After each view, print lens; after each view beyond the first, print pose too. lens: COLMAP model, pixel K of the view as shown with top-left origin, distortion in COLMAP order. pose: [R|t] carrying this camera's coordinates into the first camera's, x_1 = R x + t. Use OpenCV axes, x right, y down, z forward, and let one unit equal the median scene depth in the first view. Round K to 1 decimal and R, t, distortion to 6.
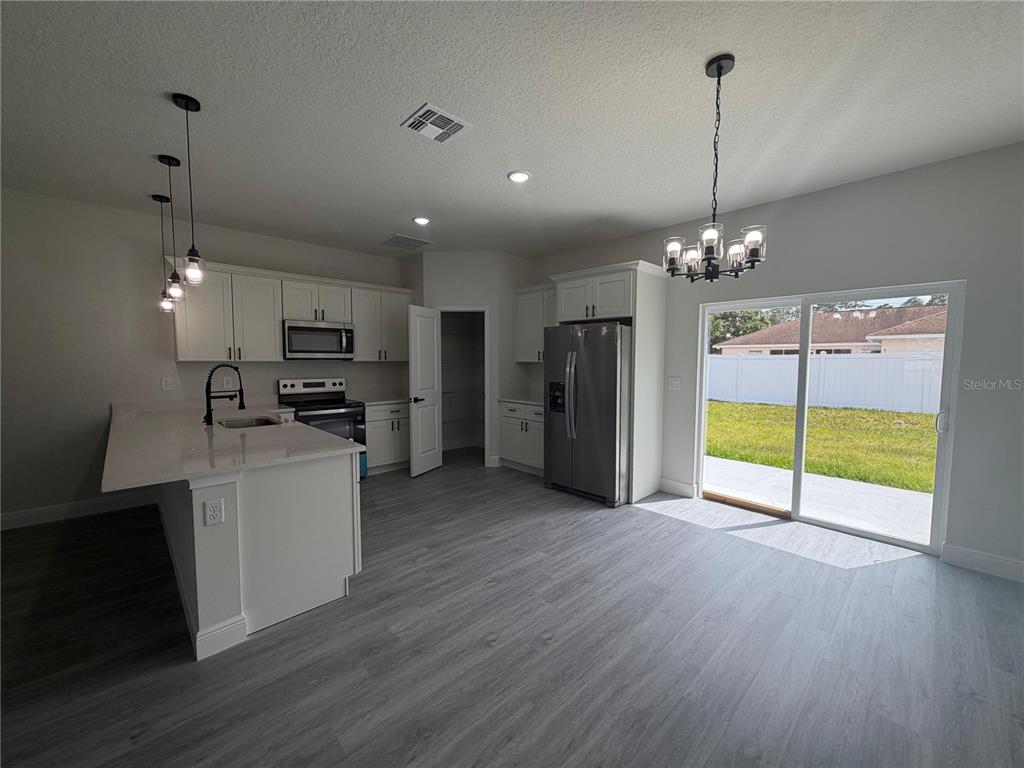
lens RADIAL K [[409.8, 0, 512.7], [0, 409.8, 384.9], [0, 0, 1]] dist [-0.004135, -0.000482]
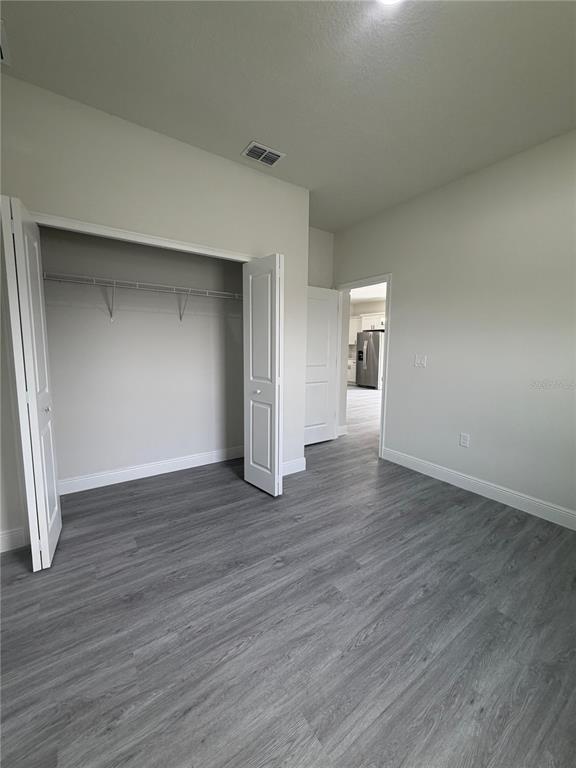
lens RADIAL K [[307.3, 0, 290.1], [0, 307.3, 378.8], [0, 0, 1]] dist [-0.004135, -0.000482]
pose [[0.989036, 0.024137, -0.145686, -0.072715], [-0.017445, 0.998741, 0.047038, 0.100280], [0.146638, -0.043980, 0.988212, -1.319719]]
